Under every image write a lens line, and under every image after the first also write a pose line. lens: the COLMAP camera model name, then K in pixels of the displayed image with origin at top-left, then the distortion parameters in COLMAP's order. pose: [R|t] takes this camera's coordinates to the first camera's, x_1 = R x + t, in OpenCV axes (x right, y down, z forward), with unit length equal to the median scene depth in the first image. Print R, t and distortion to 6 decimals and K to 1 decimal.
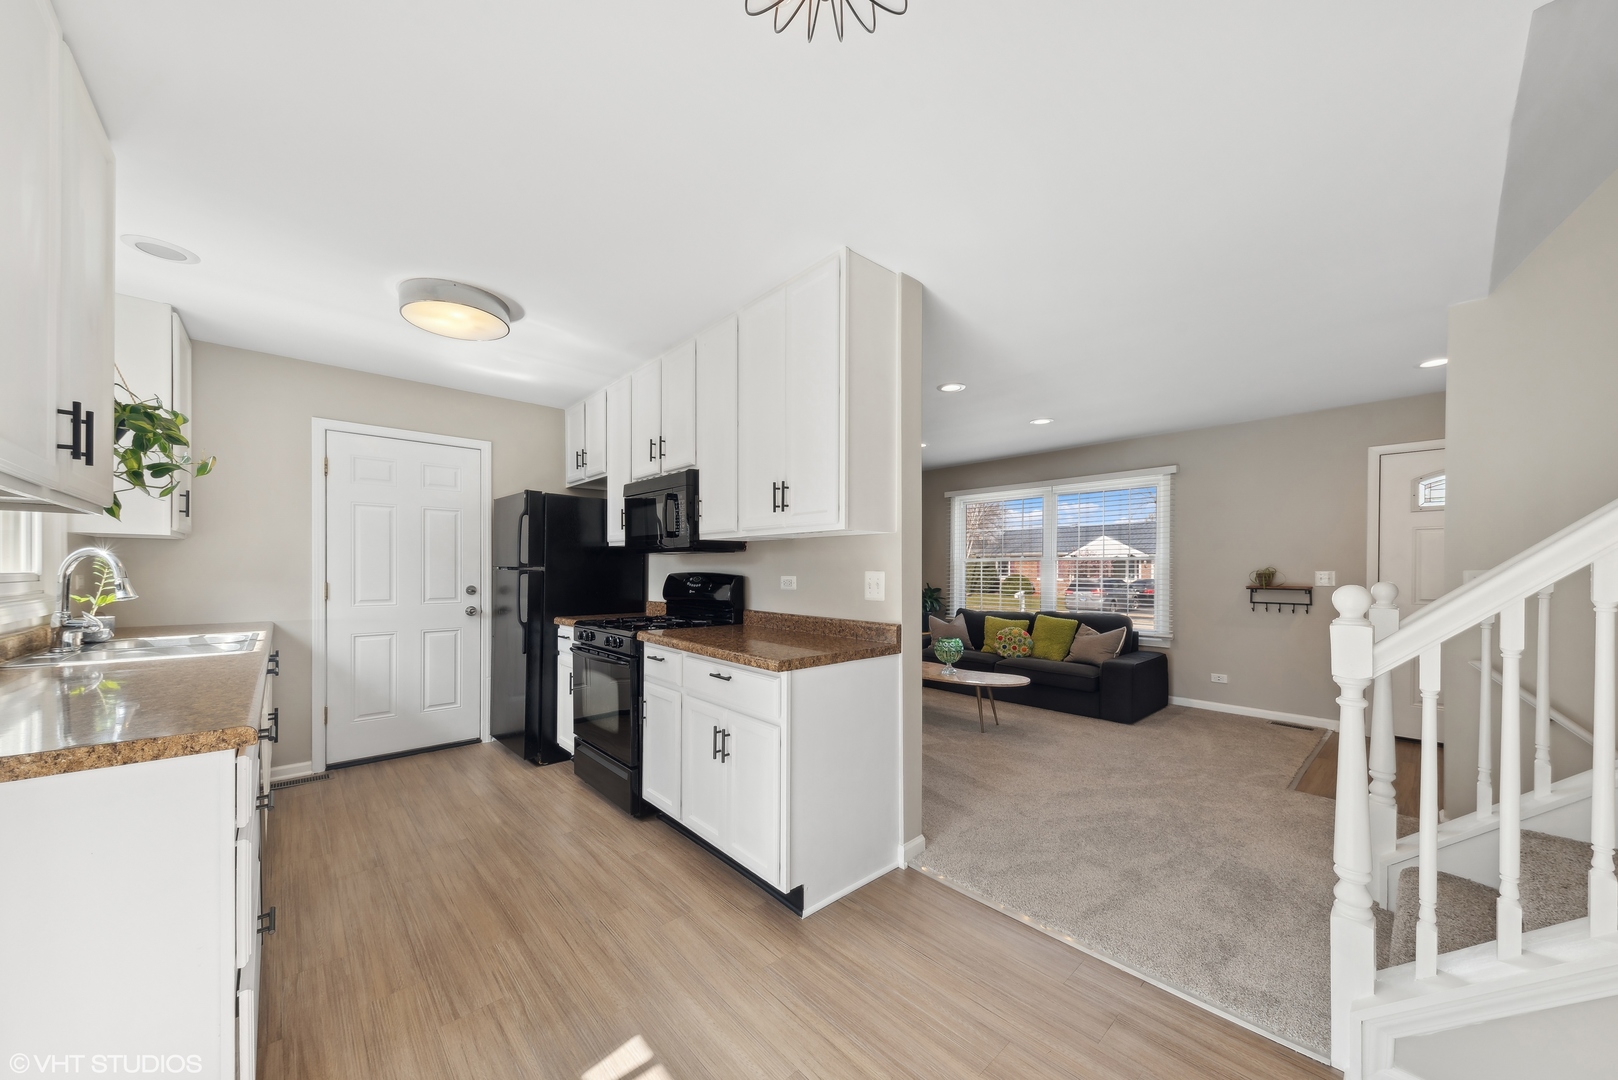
lens RADIAL K [[569.0, 0, 808.0], [0, 569.0, 575.1], [0, 0, 1]] dist [0.008561, -0.002138]
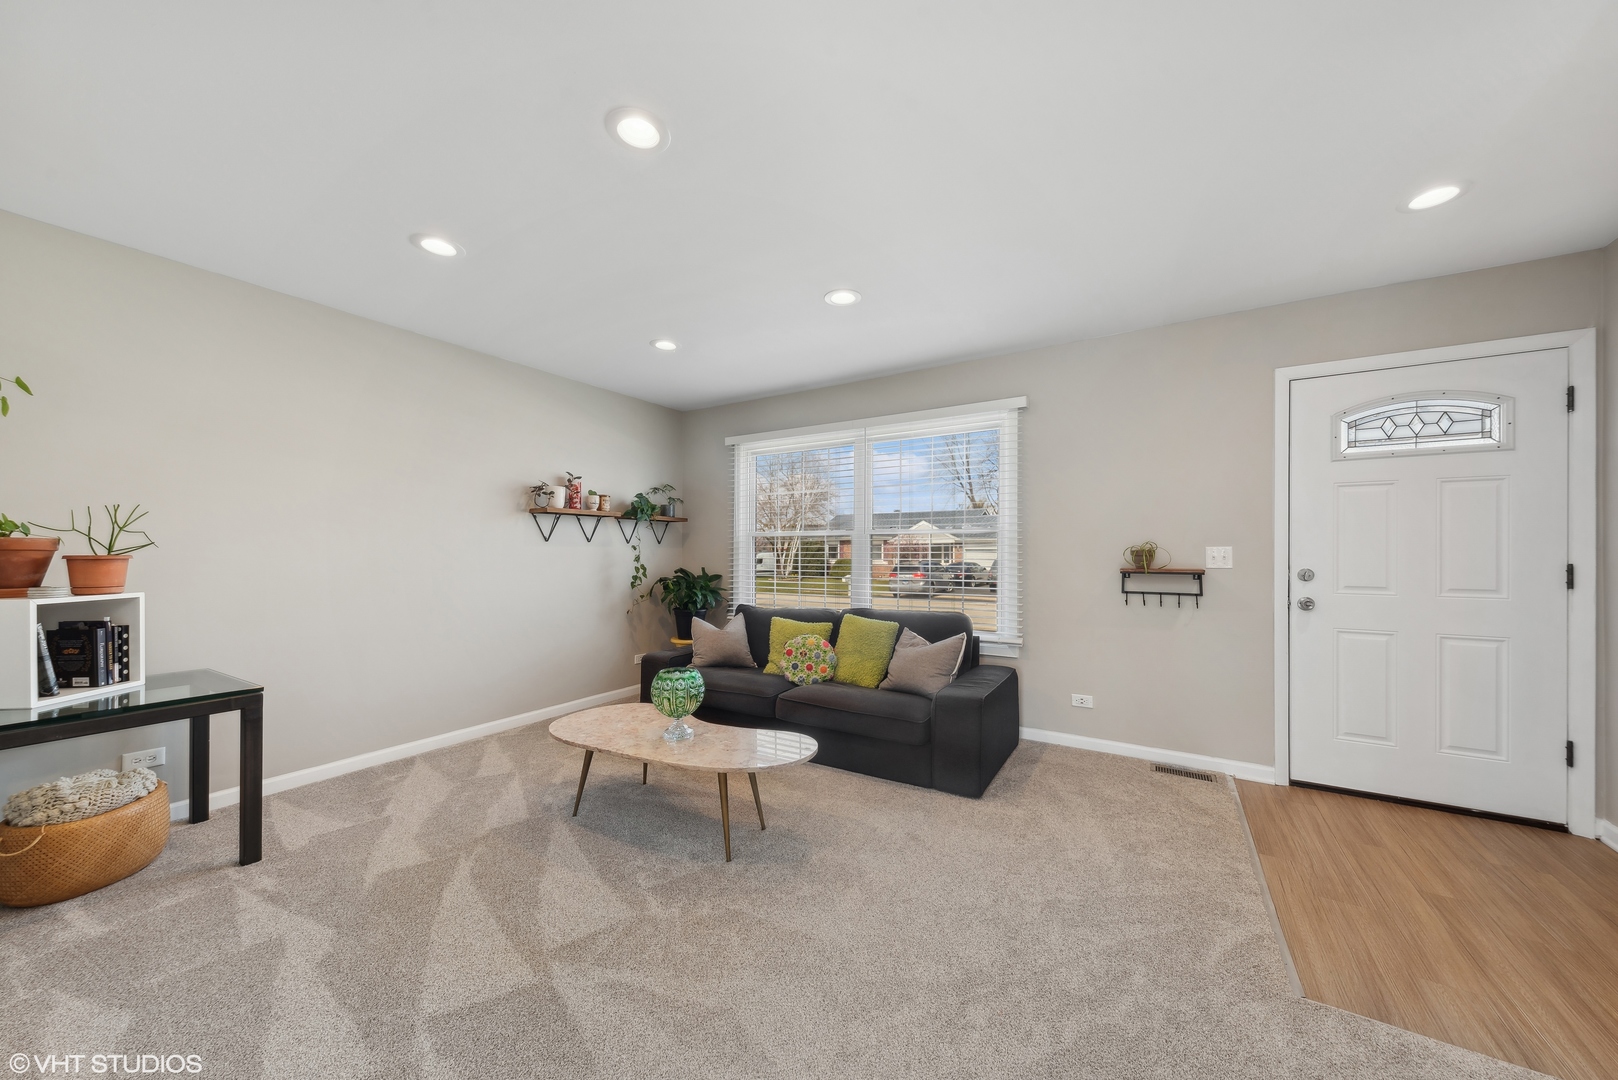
lens RADIAL K [[569.0, 0, 818.7], [0, 569.0, 551.7], [0, 0, 1]] dist [0.008561, -0.002138]
pose [[0.956036, 0.001867, 0.293244, 0.194596], [0.002083, 0.999911, -0.013159, 0.005451], [-0.293242, 0.013192, 0.955947, 0.403283]]
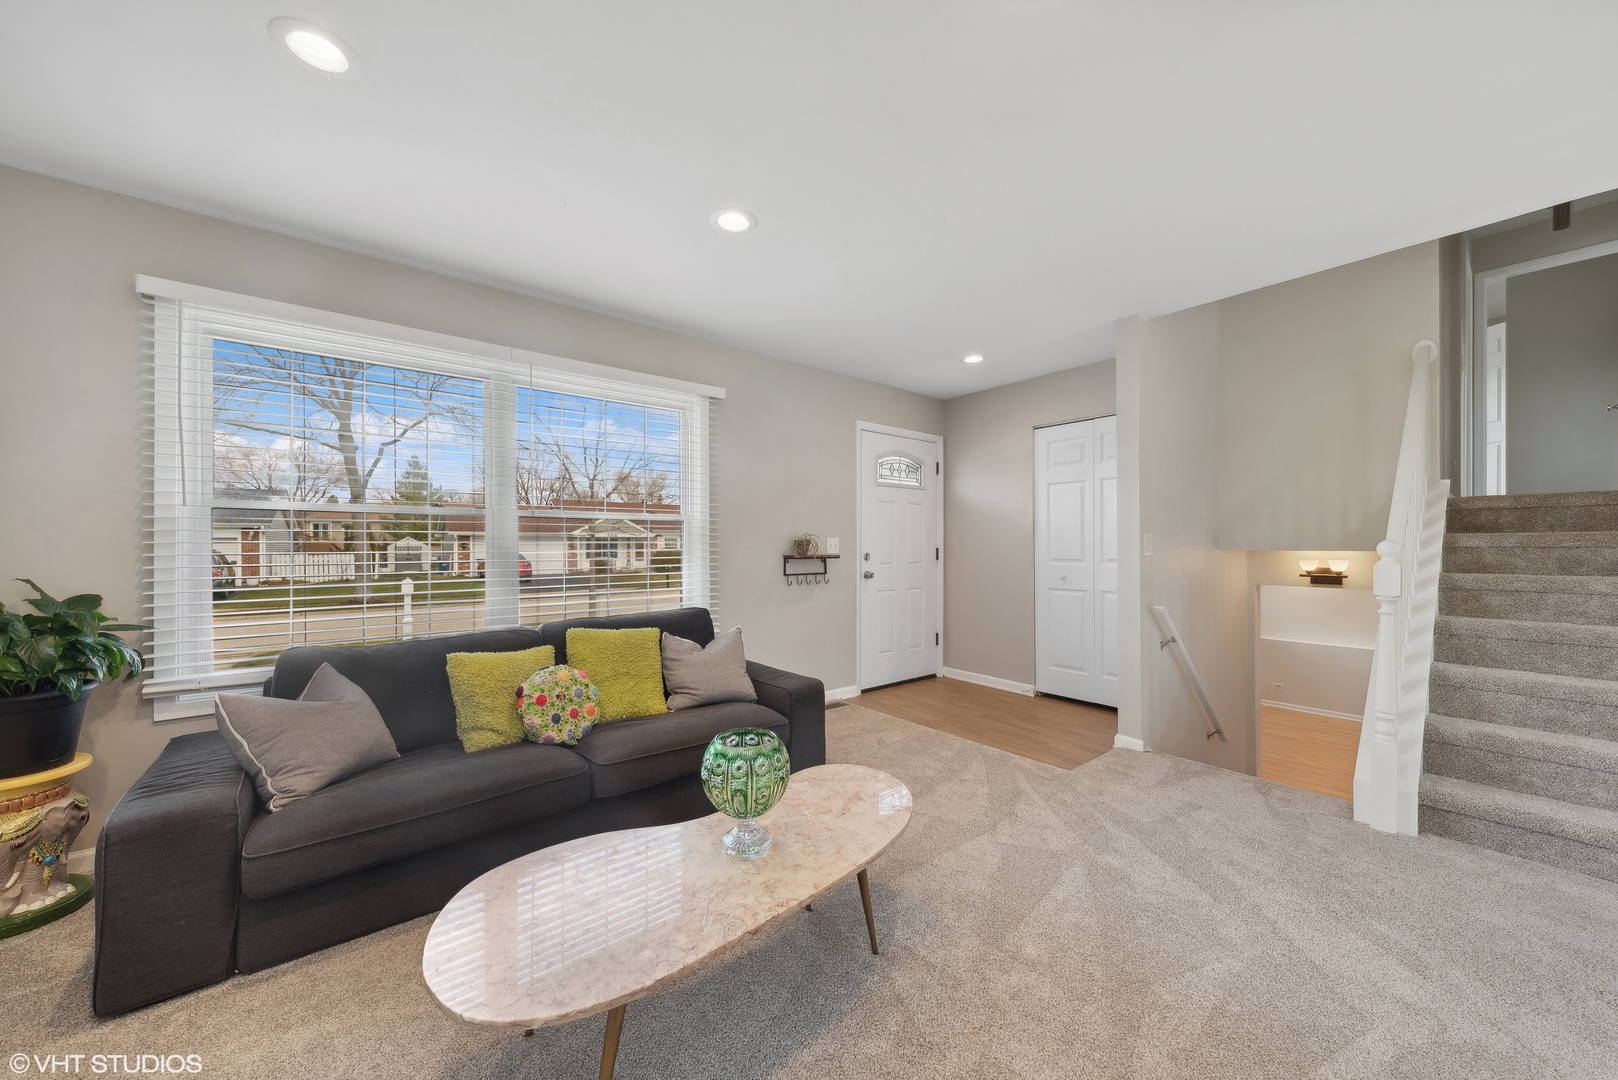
lens RADIAL K [[569.0, 0, 813.9], [0, 569.0, 544.7], [0, 0, 1]] dist [0.008561, -0.002138]
pose [[0.043071, -0.001072, 0.999071, -0.062421], [0.011929, 0.999929, 0.000558, 0.002260], [-0.999001, 0.011894, 0.043080, 0.848937]]
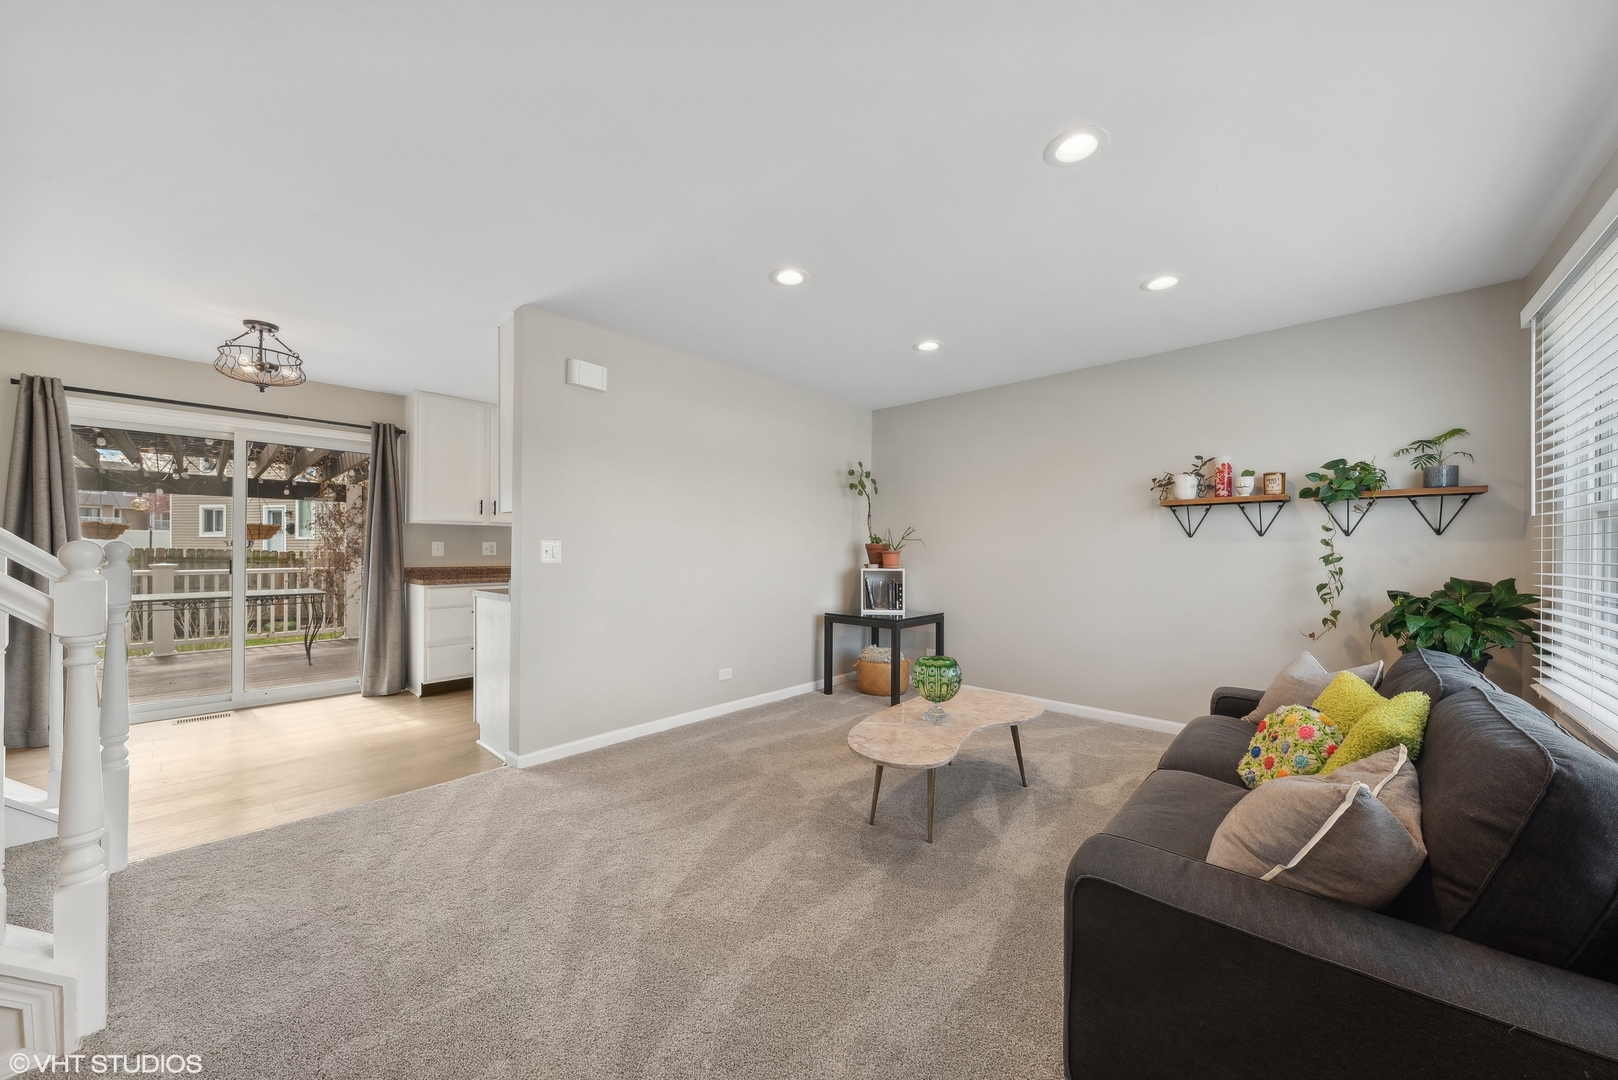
lens RADIAL K [[569.0, 0, 804.8], [0, 569.0, 548.2], [0, 0, 1]] dist [0.008561, -0.002138]
pose [[0.093409, -0.004499, -0.995618, 0.720926], [-0.014623, 0.999876, -0.005890, 0.004540], [0.995520, 0.015109, 0.093332, 0.728958]]
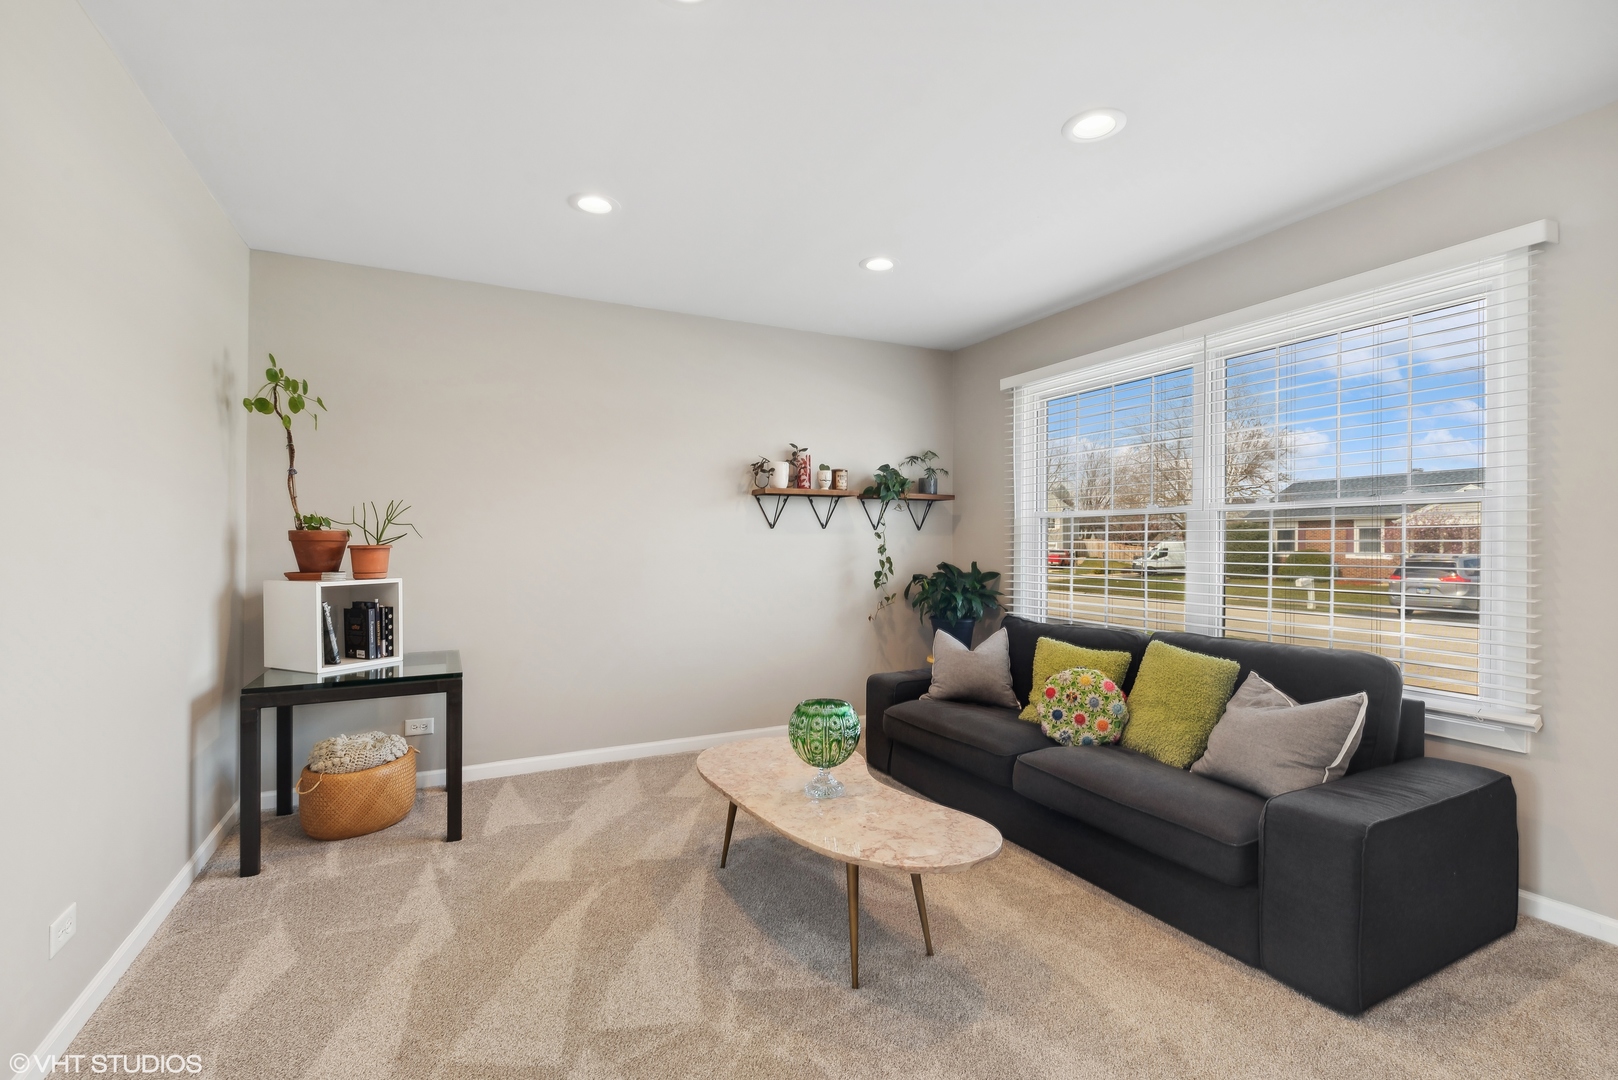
lens RADIAL K [[732.9, 0, 813.3], [0, 732.9, 543.3], [0, 0, 1]] dist [0.009903, -0.006133]
pose [[0.965739, 0.000338, -0.259513, 0.332540], [-0.002426, 0.999967, -0.007725, 0.003858], [0.259502, 0.008090, 0.965709, 0.458342]]
